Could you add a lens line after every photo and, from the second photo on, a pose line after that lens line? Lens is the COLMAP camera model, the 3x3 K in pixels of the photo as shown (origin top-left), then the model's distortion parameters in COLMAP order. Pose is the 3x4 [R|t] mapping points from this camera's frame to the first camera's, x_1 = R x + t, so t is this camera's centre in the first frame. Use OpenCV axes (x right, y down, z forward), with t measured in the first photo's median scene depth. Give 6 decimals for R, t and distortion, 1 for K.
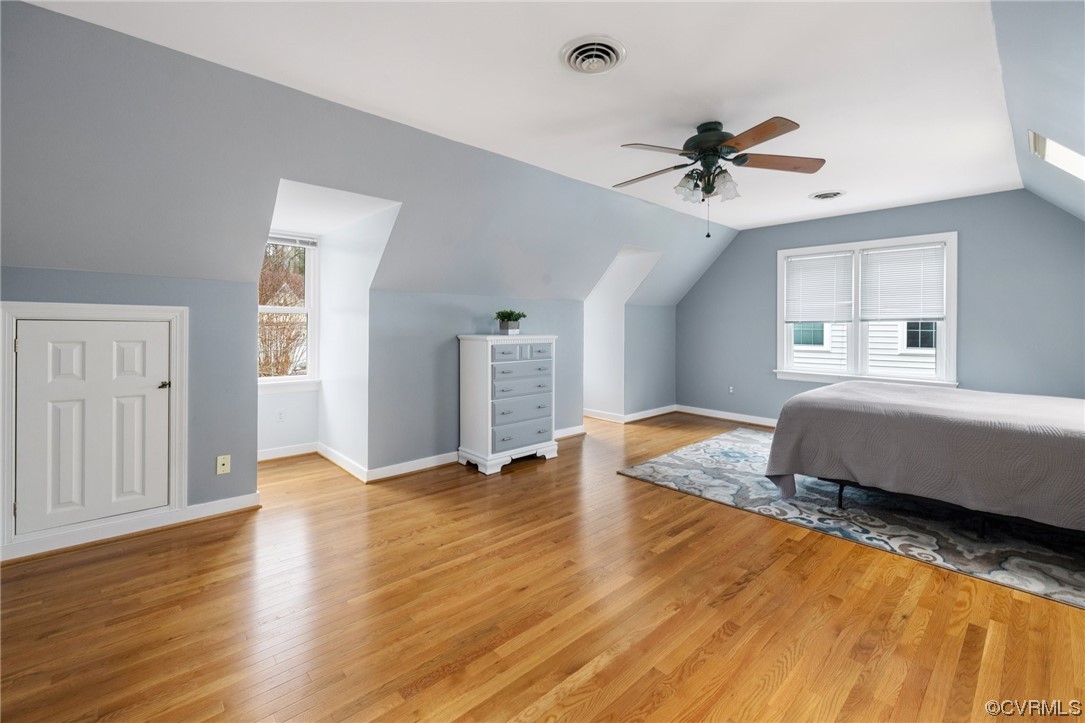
lens RADIAL K [[463.6, 0, 539.0], [0, 463.6, 325.6], [0, 0, 1]] dist [-0.000108, -0.000004]
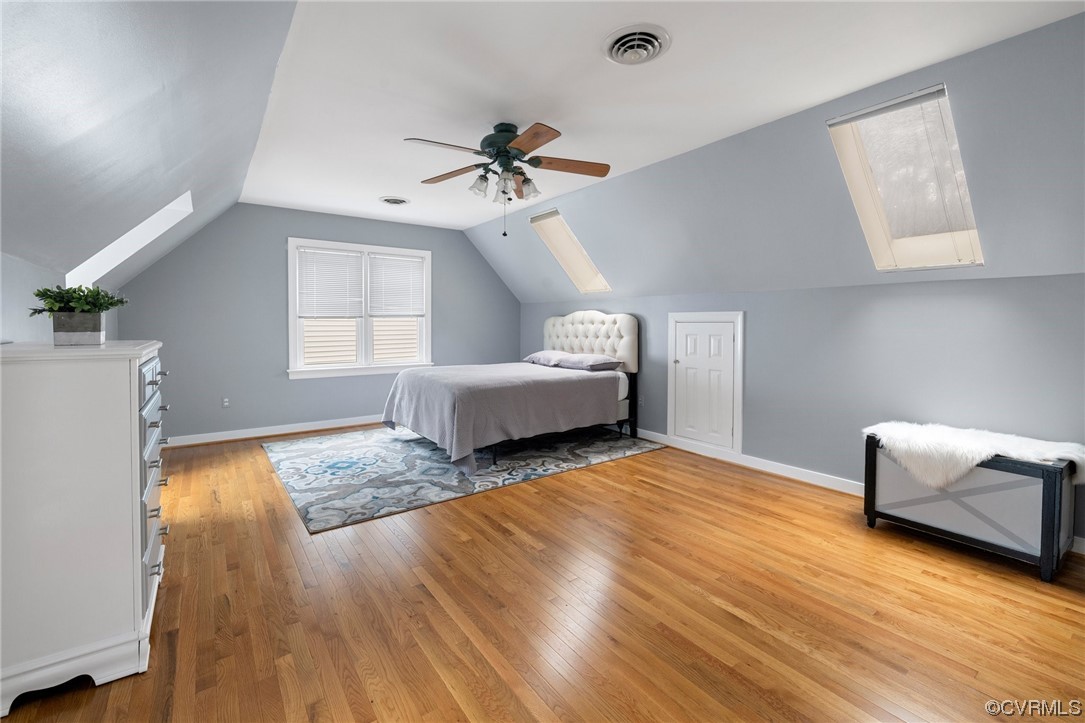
lens RADIAL K [[472.3, 0, 538.6], [0, 472.3, 339.0], [0, 0, 1]] dist [-0.000049, 0.000021]
pose [[0.115755, -0.040726, 0.992442, -0.679895], [-0.000043, 0.999159, 0.041007, -0.005589], [-0.993278, -0.004790, 0.115656, 0.812475]]
